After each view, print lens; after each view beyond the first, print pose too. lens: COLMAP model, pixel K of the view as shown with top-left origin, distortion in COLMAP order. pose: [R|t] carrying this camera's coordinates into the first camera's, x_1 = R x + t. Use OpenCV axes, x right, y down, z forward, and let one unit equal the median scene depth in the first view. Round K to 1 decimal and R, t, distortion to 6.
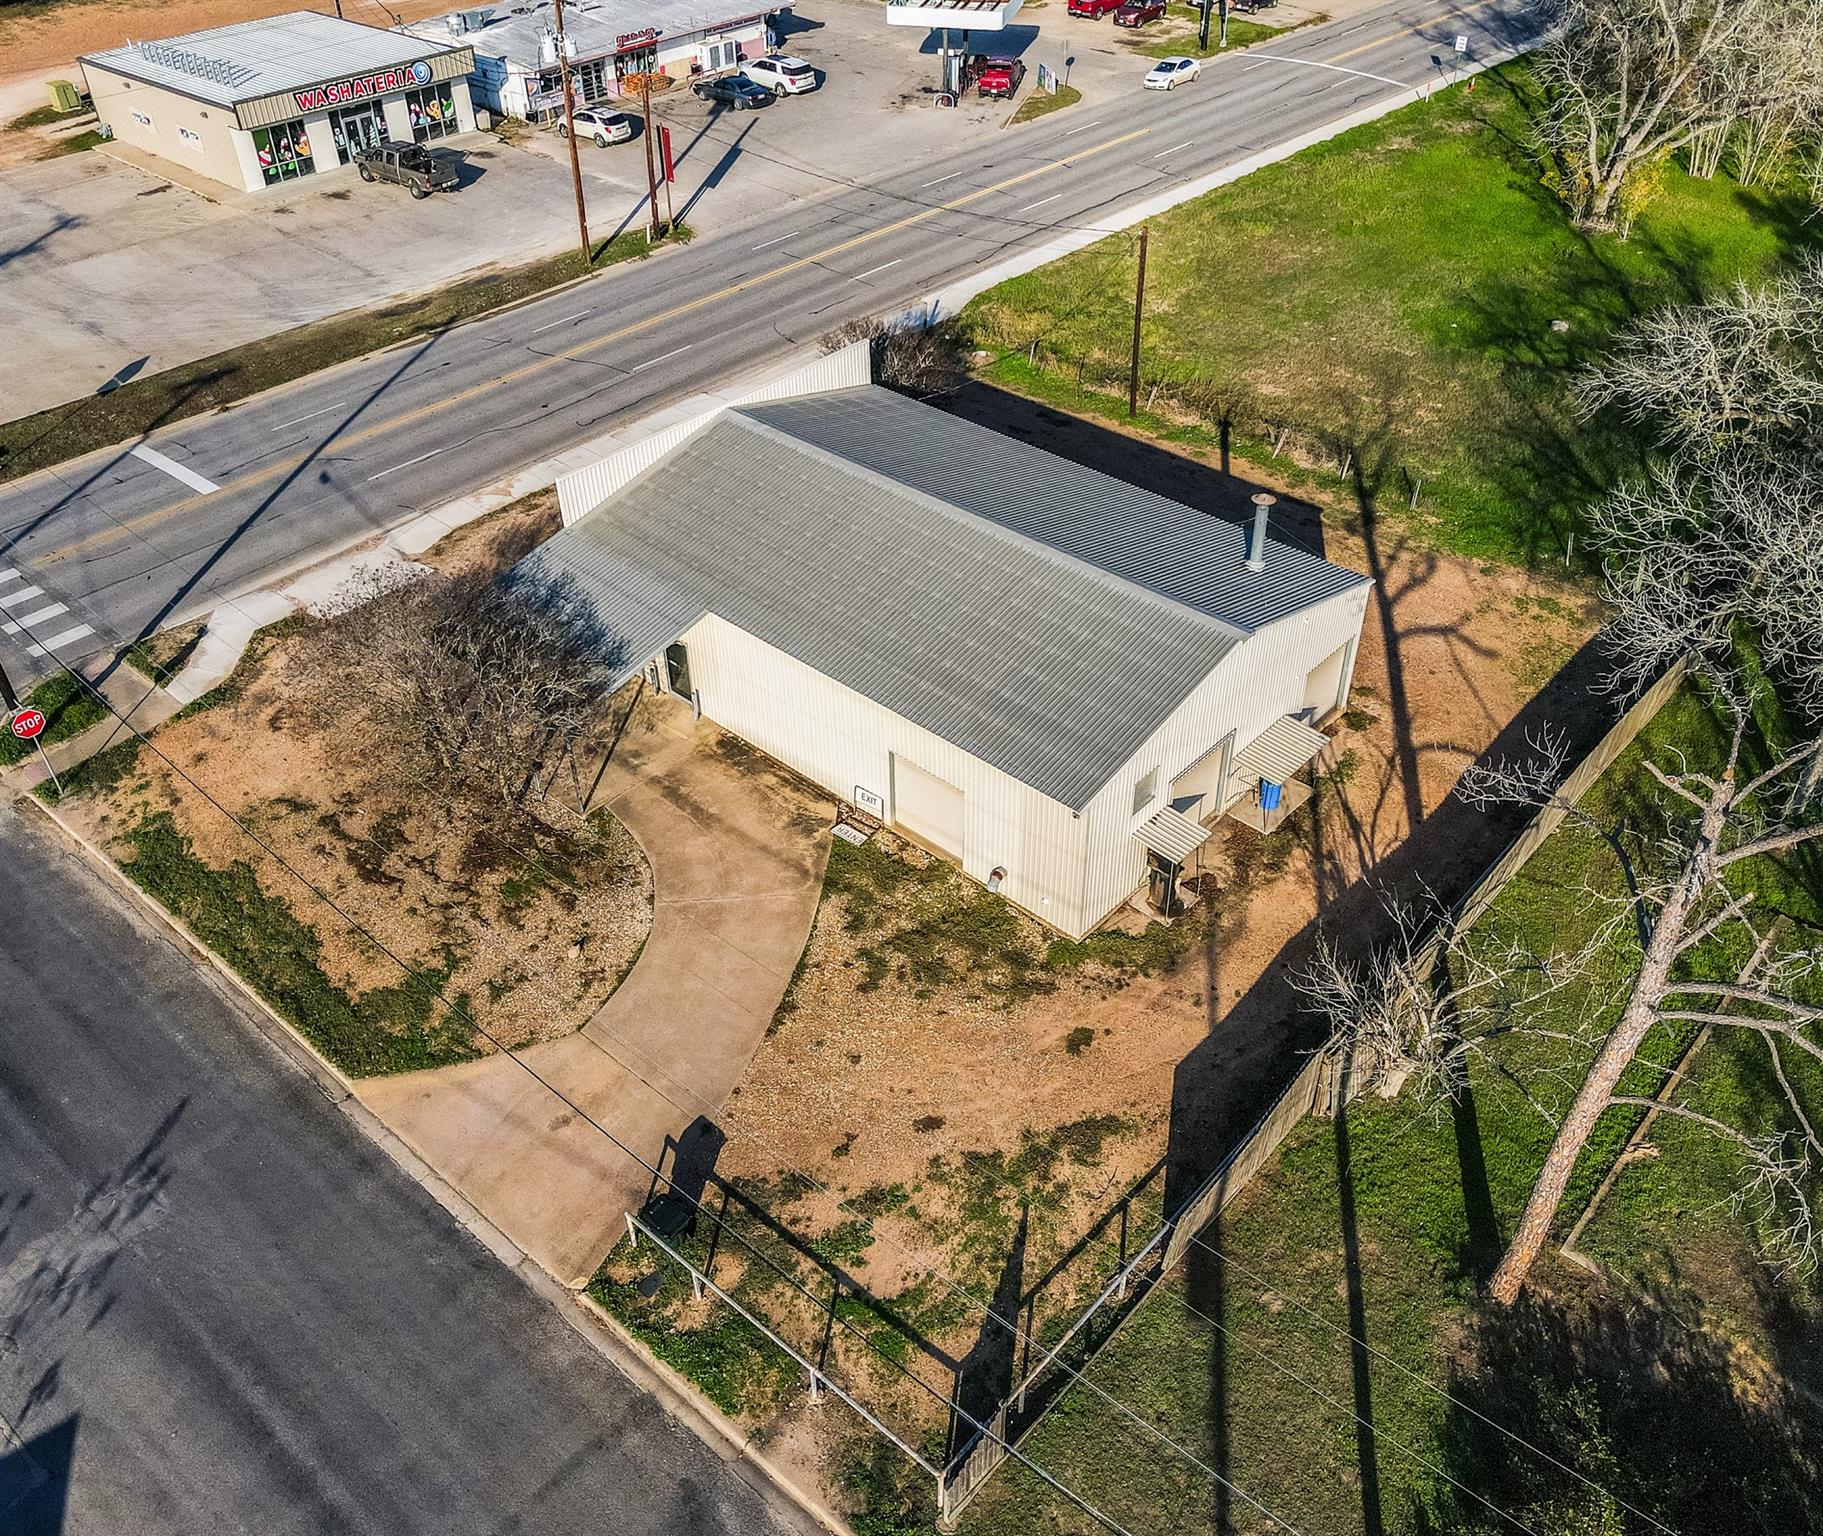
lens RADIAL K [[1528.1, 0, 912.8], [0, 1528.1, 762.8], [0, 0, 1]] dist [0.004225, 0.014968]
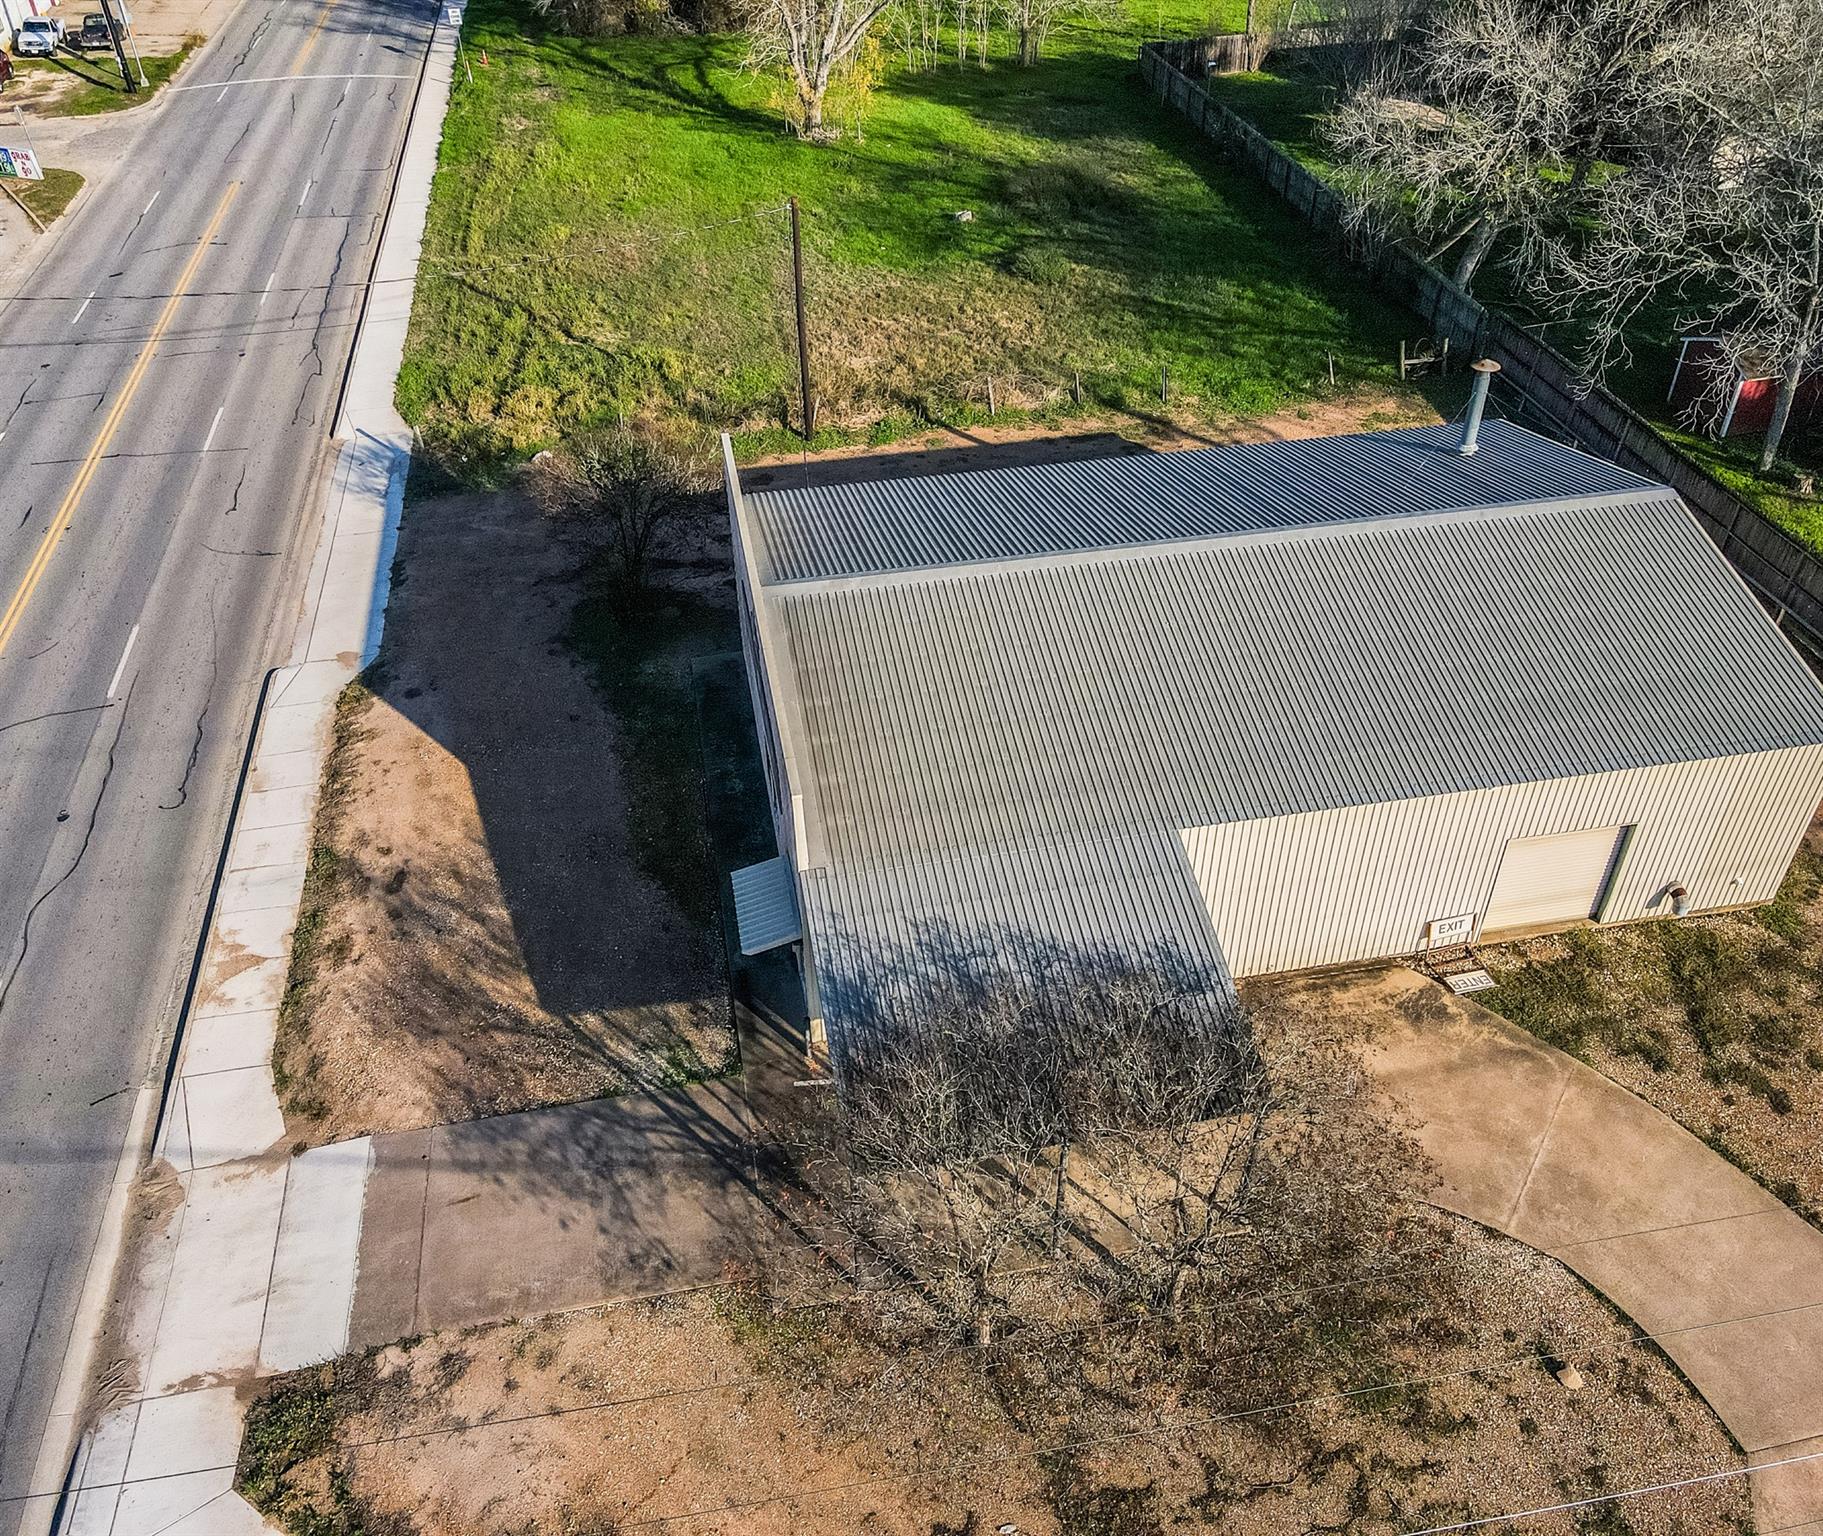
lens RADIAL K [[1498.5, 0, 910.9], [0, 1498.5, 764.5], [0, 0, 1]] dist [0.001785, 0.021888]
pose [[0.600527, -0.492921, 0.629601, -0.416557], [0.503113, 0.844922, 0.181618, -0.209854], [-0.621486, 0.207694, 0.755393, 0.439138]]
